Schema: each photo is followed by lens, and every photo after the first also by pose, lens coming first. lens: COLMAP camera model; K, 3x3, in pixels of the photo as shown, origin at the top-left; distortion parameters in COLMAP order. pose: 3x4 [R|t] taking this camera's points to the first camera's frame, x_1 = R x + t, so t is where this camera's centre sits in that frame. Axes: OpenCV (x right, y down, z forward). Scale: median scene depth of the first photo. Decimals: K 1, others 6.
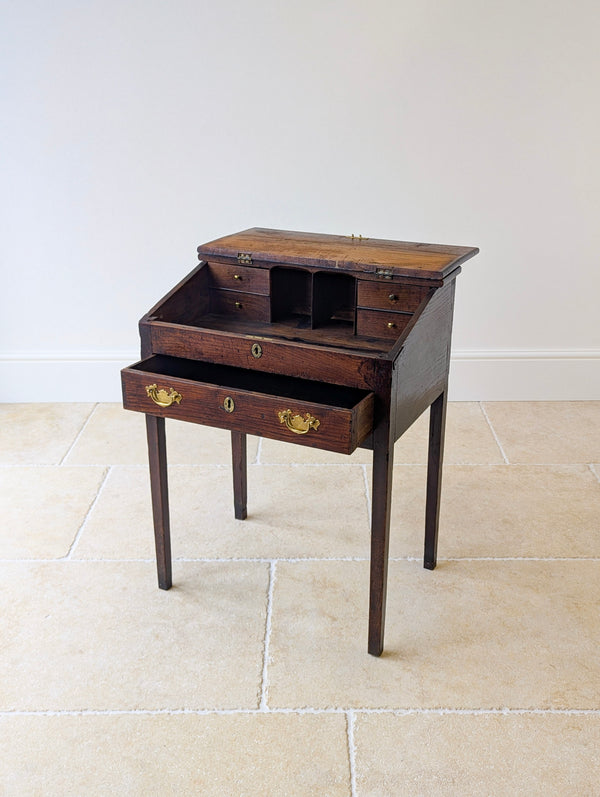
lens RADIAL K [[841.3, 0, 317.9], [0, 841.3, 396.3], [0, 0, 1]] dist [0.053179, -0.019923]
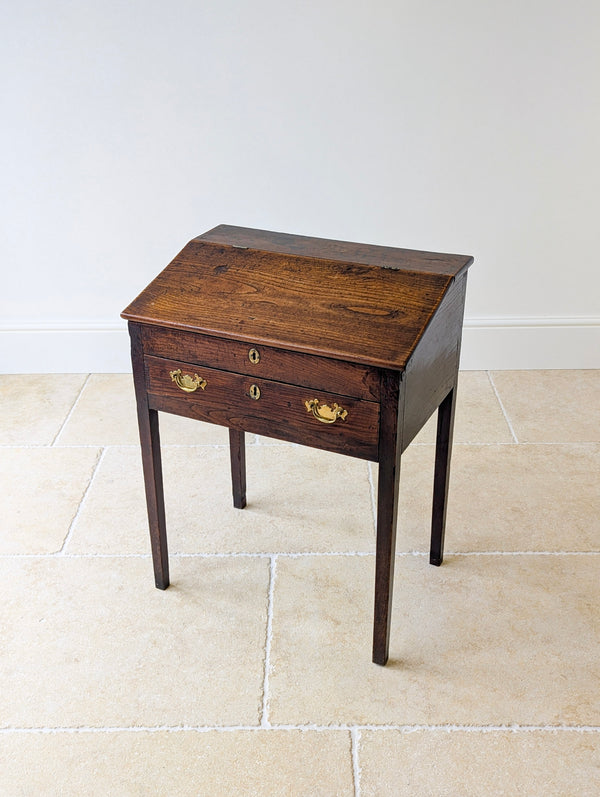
lens RADIAL K [[848.0, 0, 310.1], [0, 848.0, 400.3], [0, 0, 1]] dist [0.062010, -0.043554]
pose [[0.999951, -0.004131, -0.009036, -0.002137], [0.004917, 0.996038, 0.088792, -0.079519], [0.008633, -0.088832, 0.996009, 0.052970]]
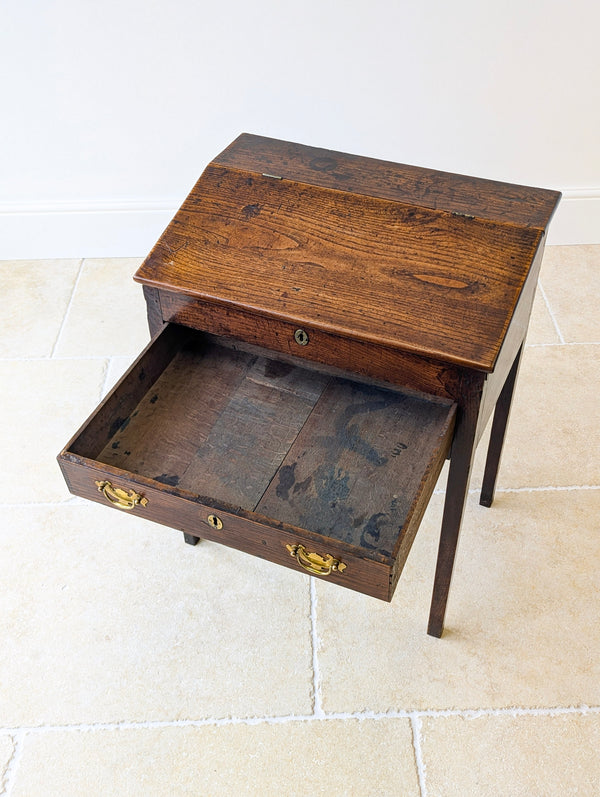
lens RADIAL K [[841.3, 0, 317.9], [0, 841.3, 396.3], [0, 0, 1]] dist [0.053179, -0.019923]
pose [[0.999580, -0.025553, 0.013666, -0.062633], [0.019509, 0.942138, 0.334658, -0.235281], [-0.021427, -0.334251, 0.942240, 0.226937]]
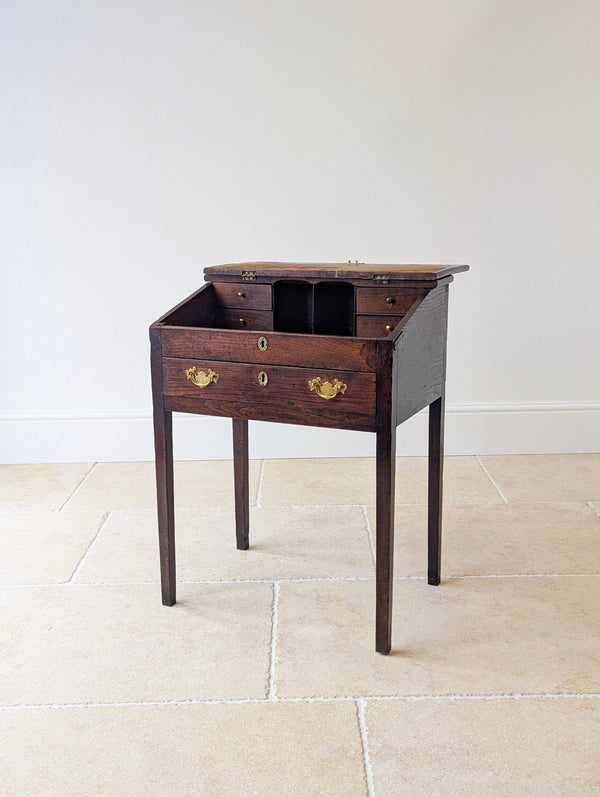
lens RADIAL K [[857.5, 0, 314.4], [0, 857.5, 399.1], [0, 0, 1]] dist [0.055357, -0.011344]
pose [[0.999837, -0.014760, 0.010442, -0.018397], [0.016215, 0.987510, -0.156717, 0.164610], [-0.007998, 0.156860, 0.987588, -0.042764]]
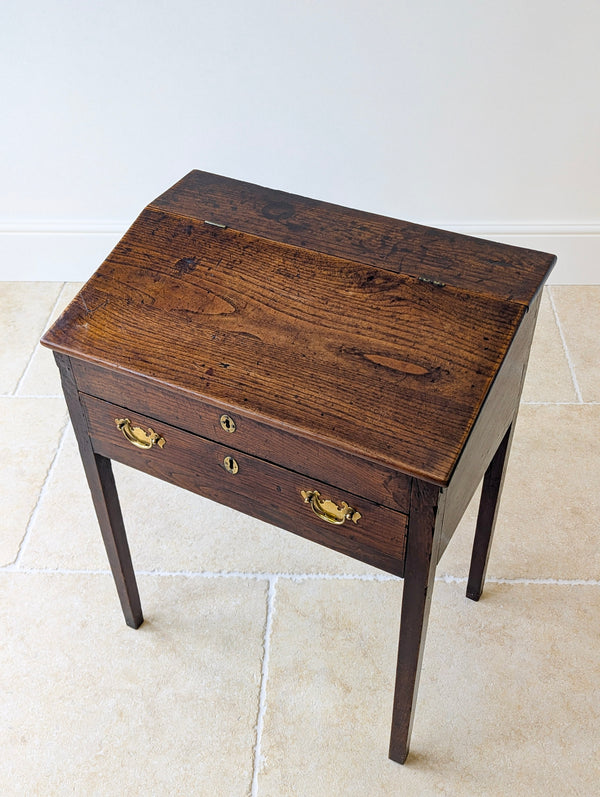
lens RADIAL K [[848.0, 0, 310.1], [0, 848.0, 400.3], [0, 0, 1]] dist [0.062010, -0.043554]
pose [[0.998818, 0.015734, -0.045994, 0.017710], [0.000191, 0.944895, 0.327373, -0.254871], [0.048610, -0.326995, 0.943775, 0.355916]]
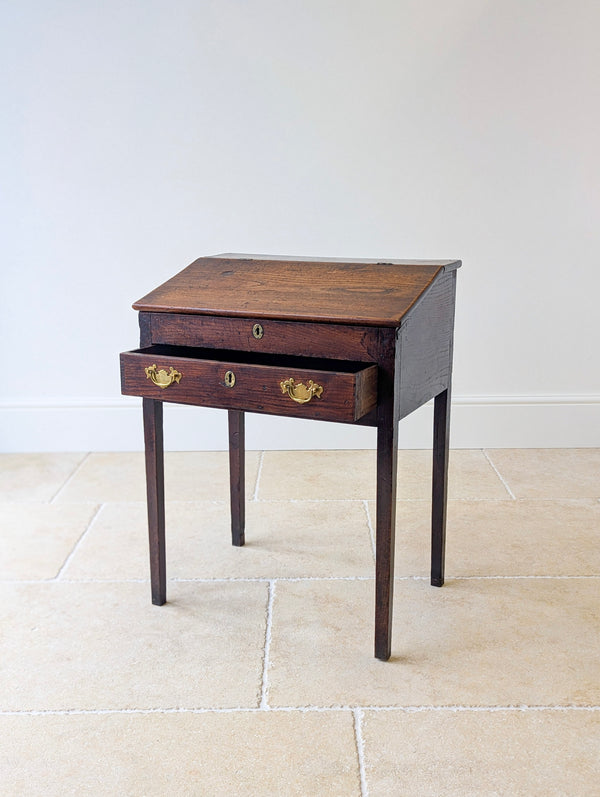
lens RADIAL K [[862.5, 0, 314.4], [0, 862.5, 400.7], [0, 0, 1]] dist [0.053086, -0.007200]
pose [[0.999980, -0.005303, 0.003449, -0.009358], [0.005736, 0.990004, -0.140925, 0.152833], [-0.002667, 0.140942, 0.990014, 0.006326]]
